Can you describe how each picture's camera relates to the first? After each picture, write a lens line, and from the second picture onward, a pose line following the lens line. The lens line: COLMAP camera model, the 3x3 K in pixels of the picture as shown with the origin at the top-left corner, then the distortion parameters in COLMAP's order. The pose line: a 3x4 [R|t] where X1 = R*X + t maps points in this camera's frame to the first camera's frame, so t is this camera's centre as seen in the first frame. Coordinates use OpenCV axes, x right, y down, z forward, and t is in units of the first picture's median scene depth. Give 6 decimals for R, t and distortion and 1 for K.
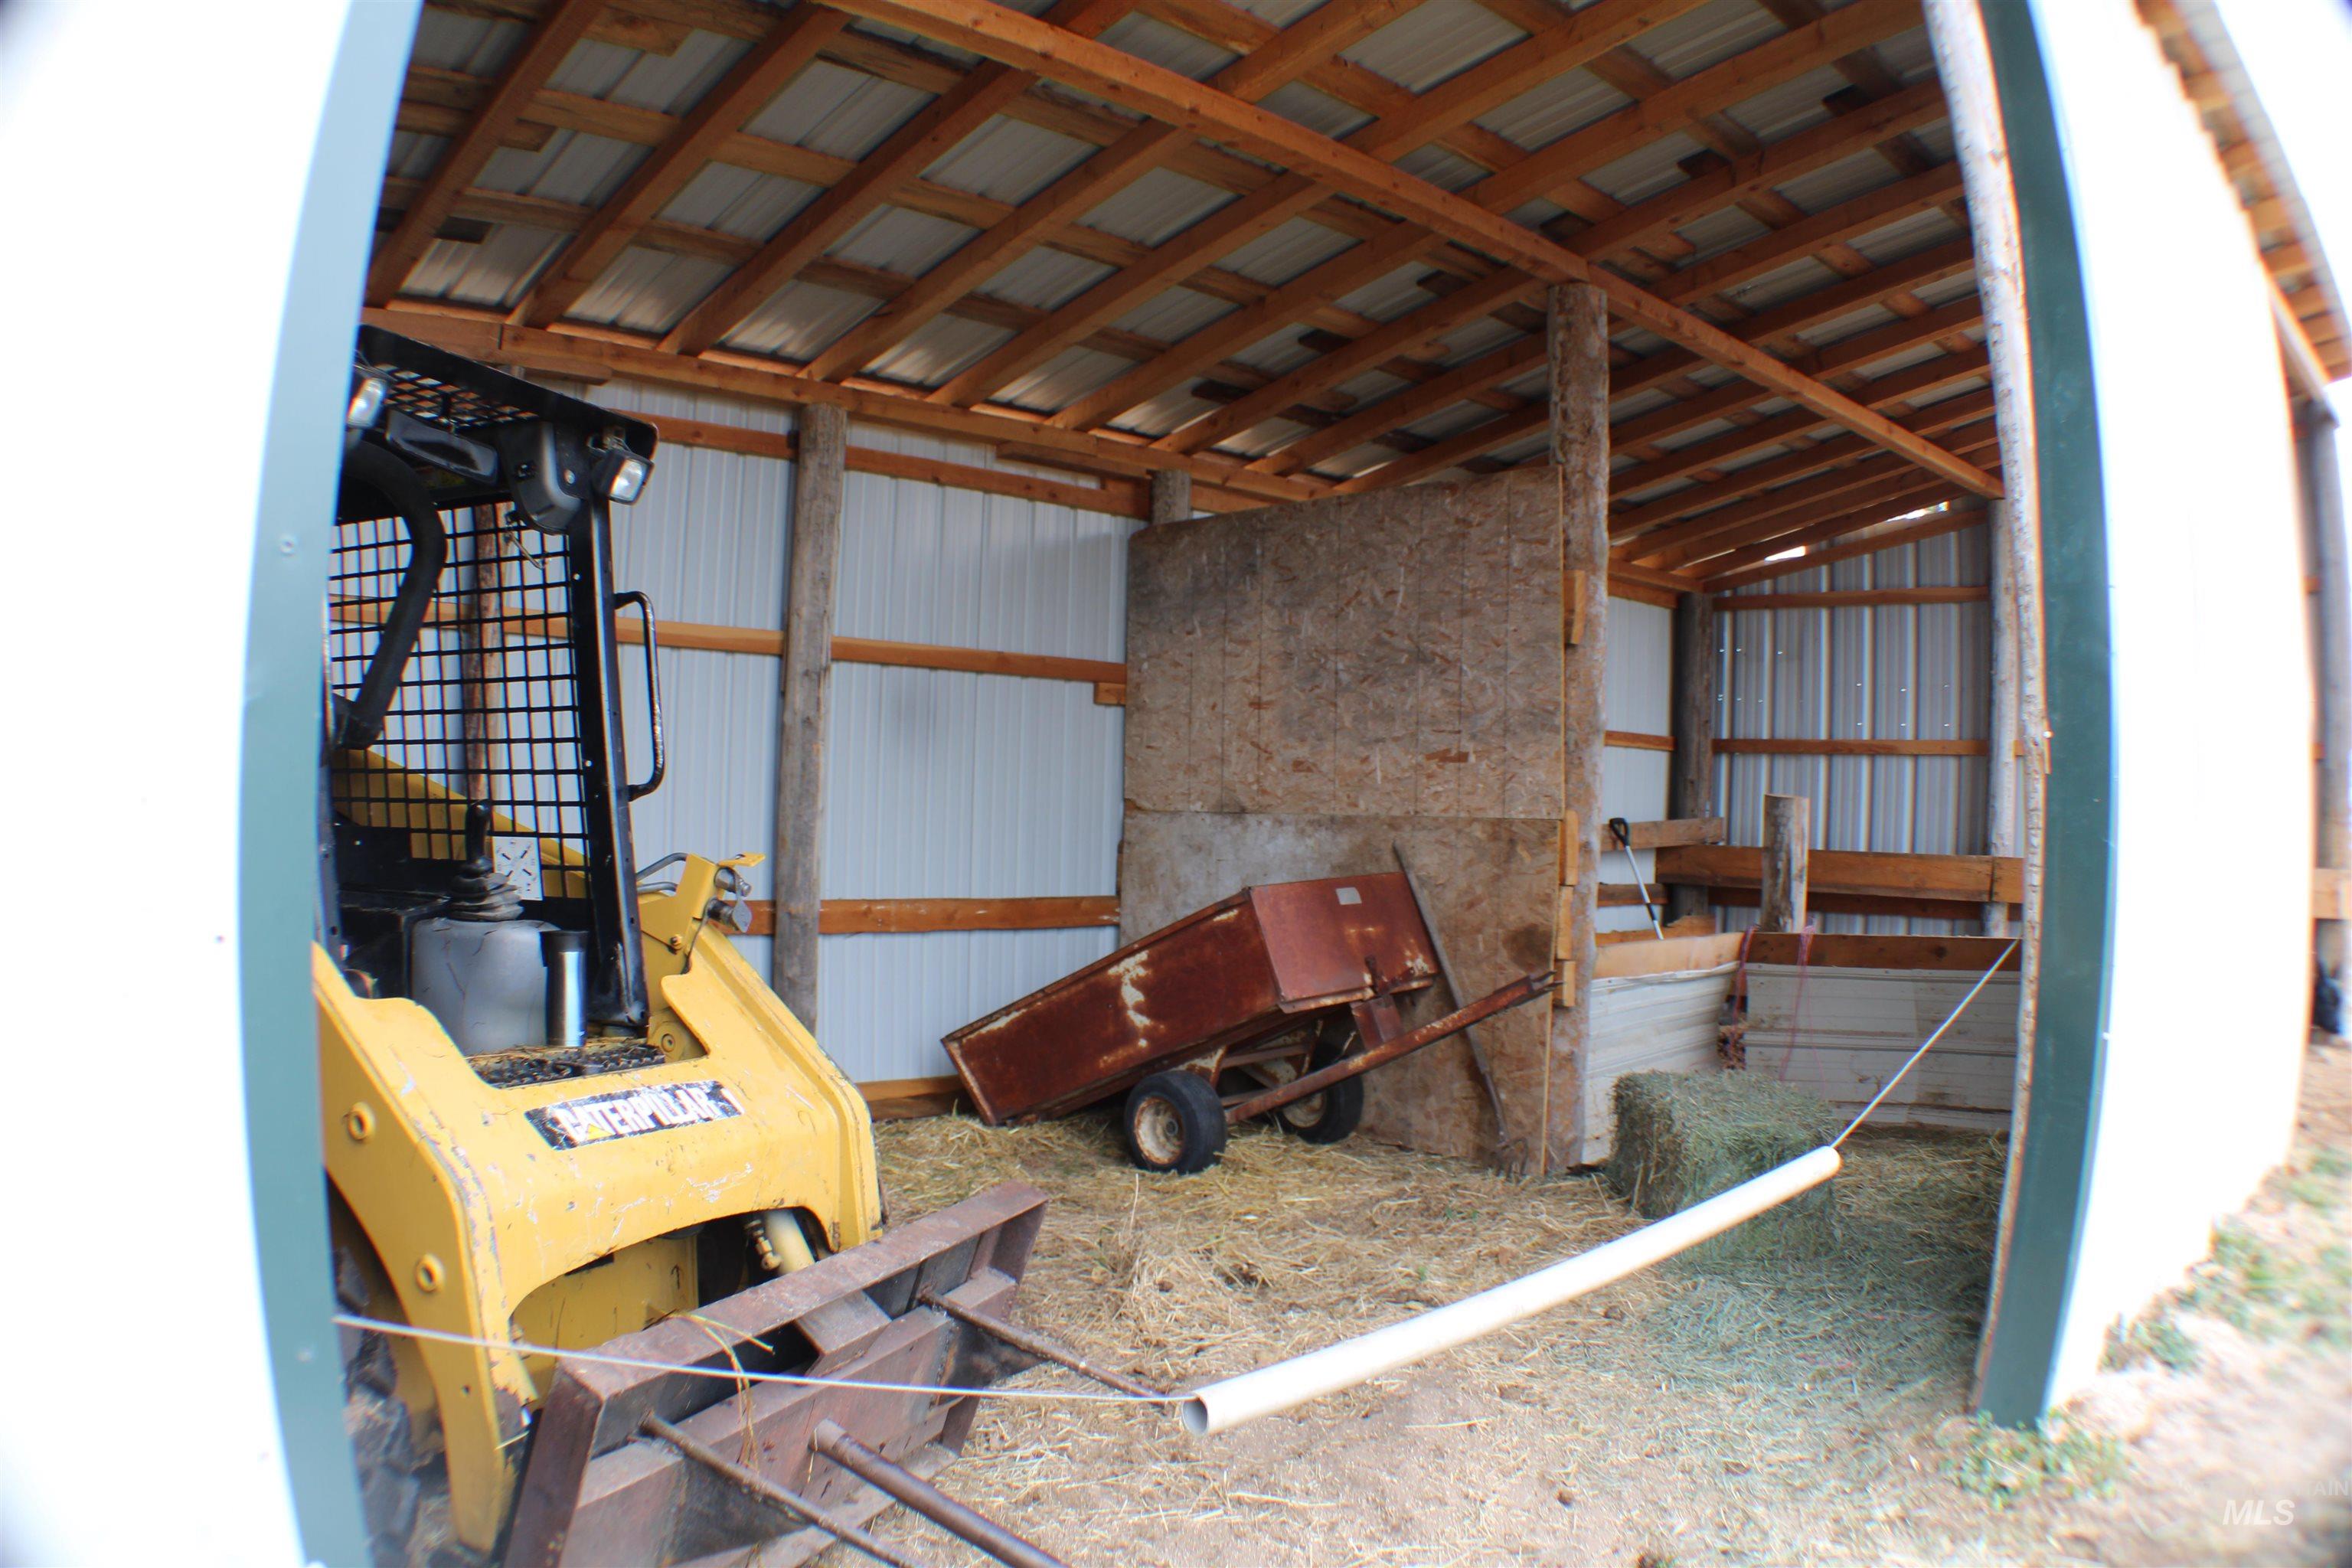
lens RADIAL K [[1661.2, 0, 1175.9], [0, 1661.2, 815.7], [0, 0, 1]] dist [-0.363412, 0.133909]
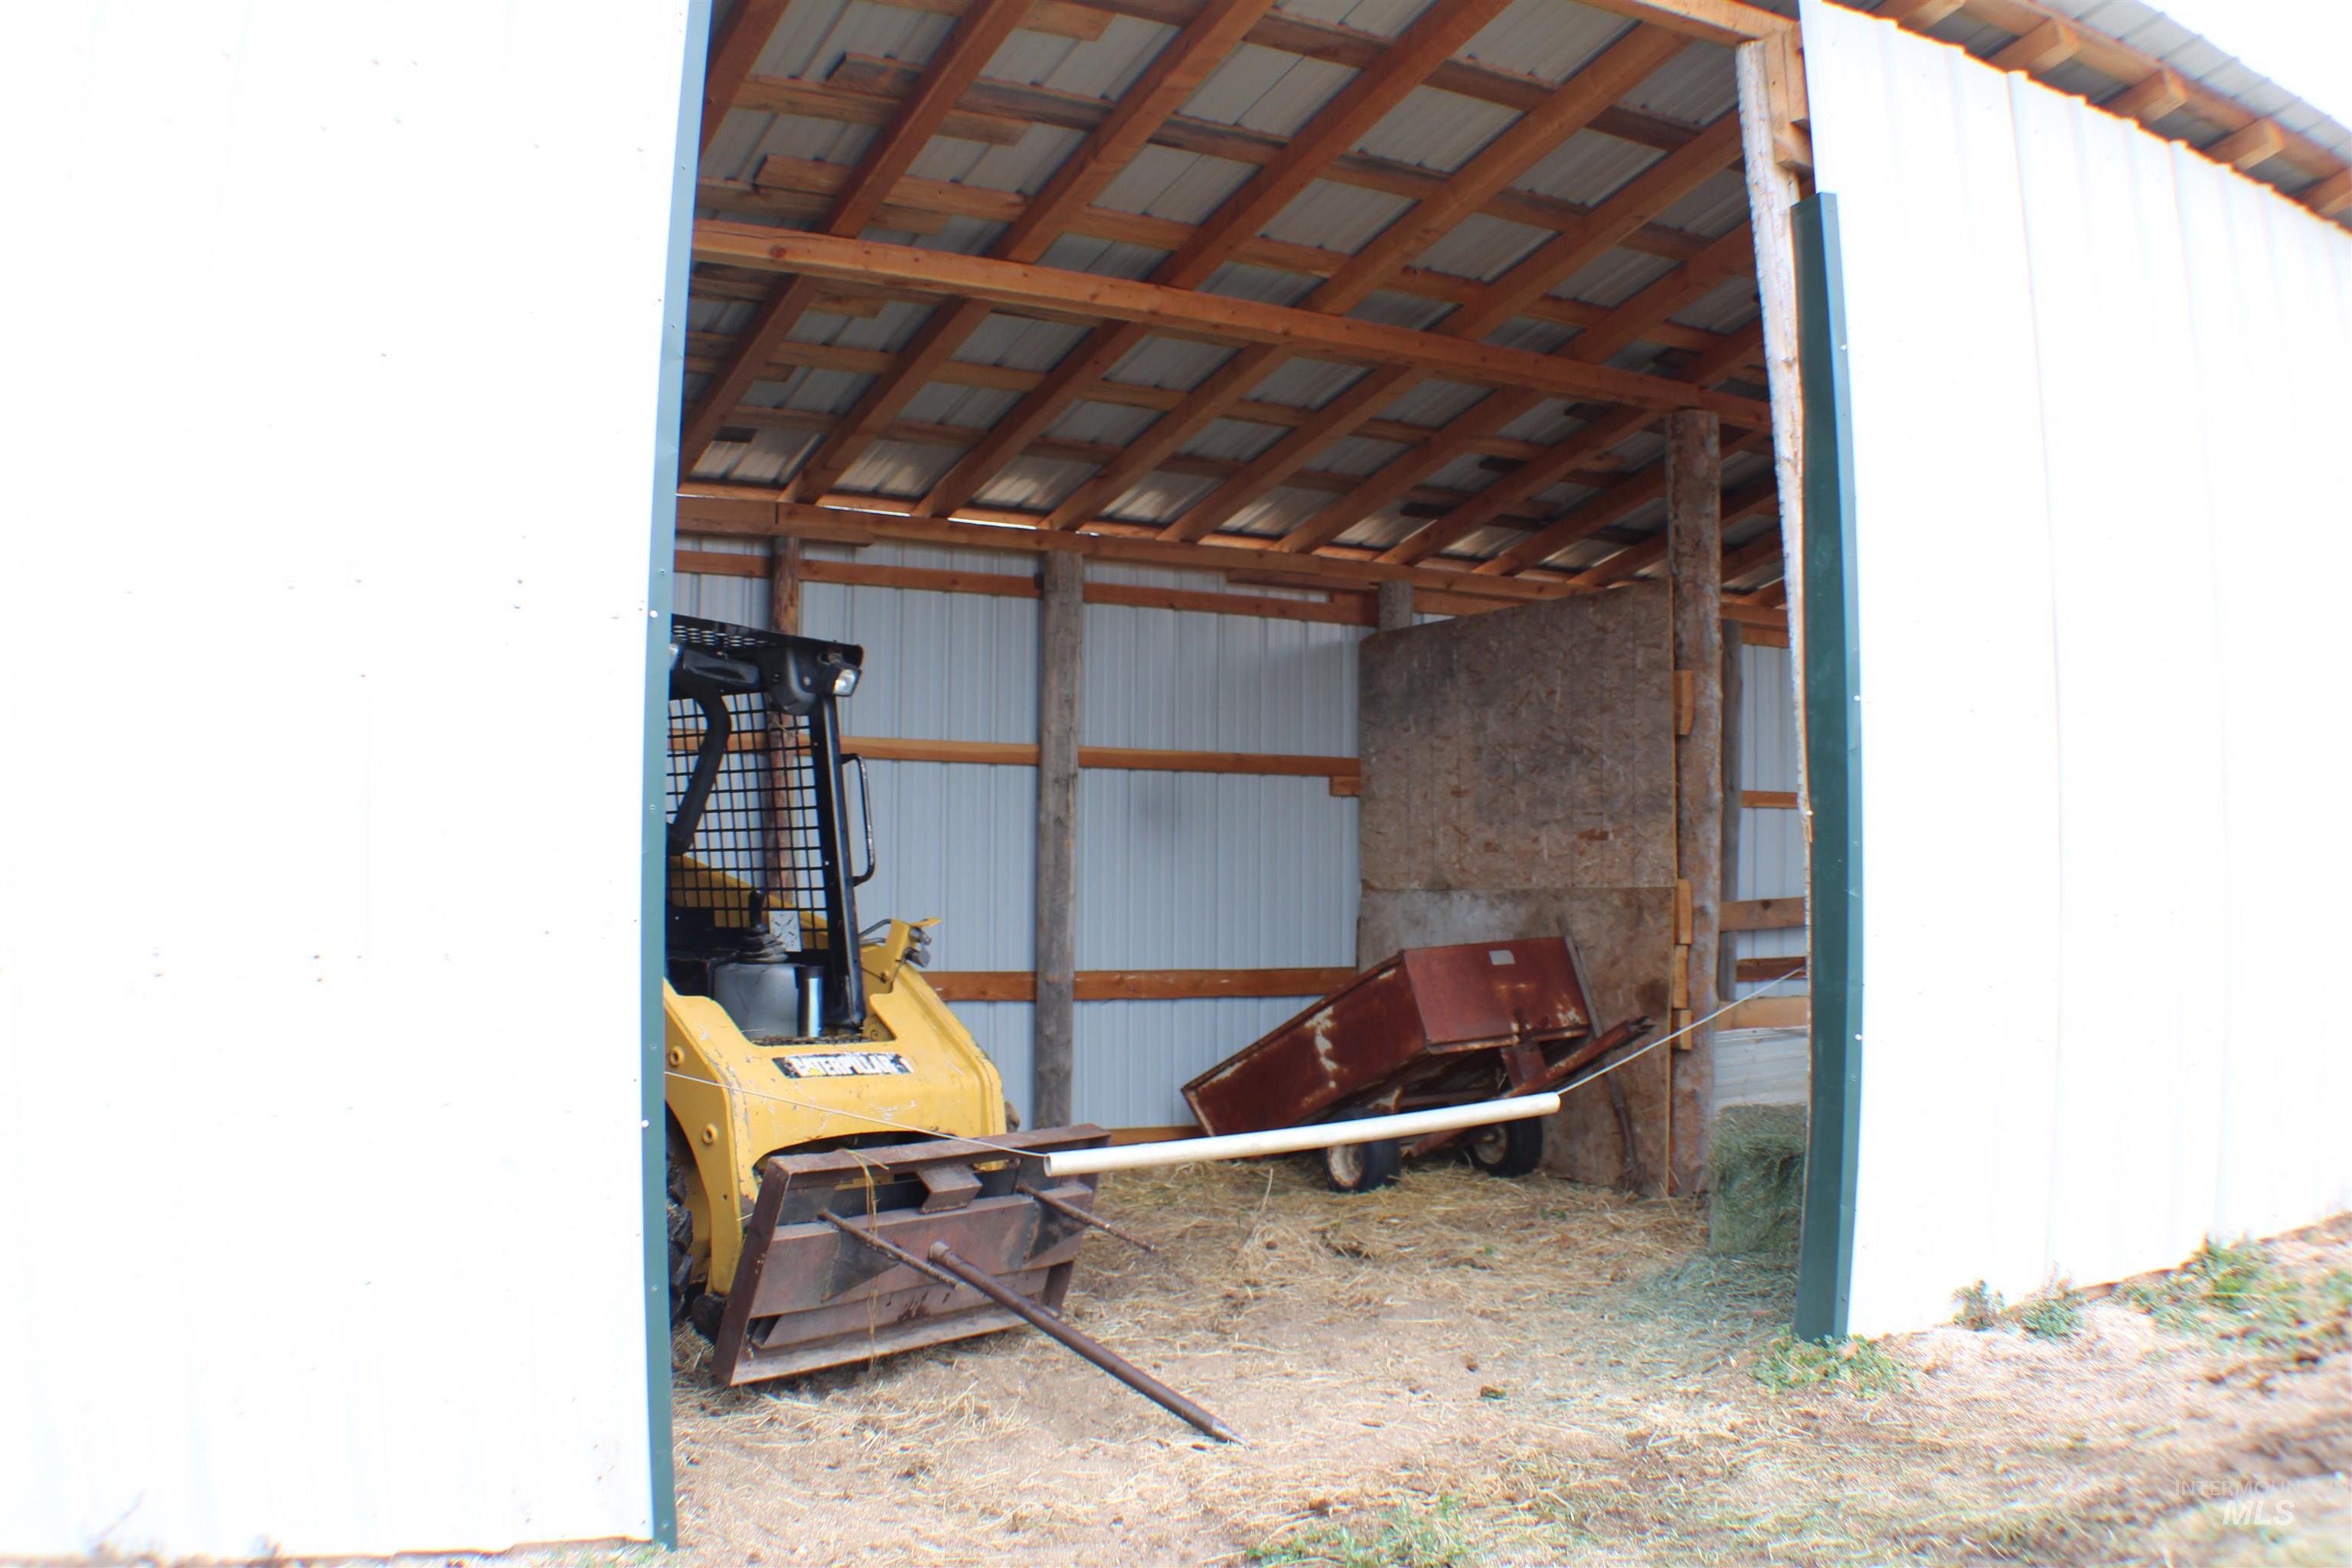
lens RADIAL K [[1975.7, 0, 1184.0], [0, 1975.7, 826.7], [0, 0, 1]] dist [-0.318038, 0.099981]
pose [[0.970889, -0.029248, -0.237736, 0.220372], [0.019791, 0.998919, -0.042069, 0.009933], [0.238709, 0.036139, 0.970418, -0.407435]]
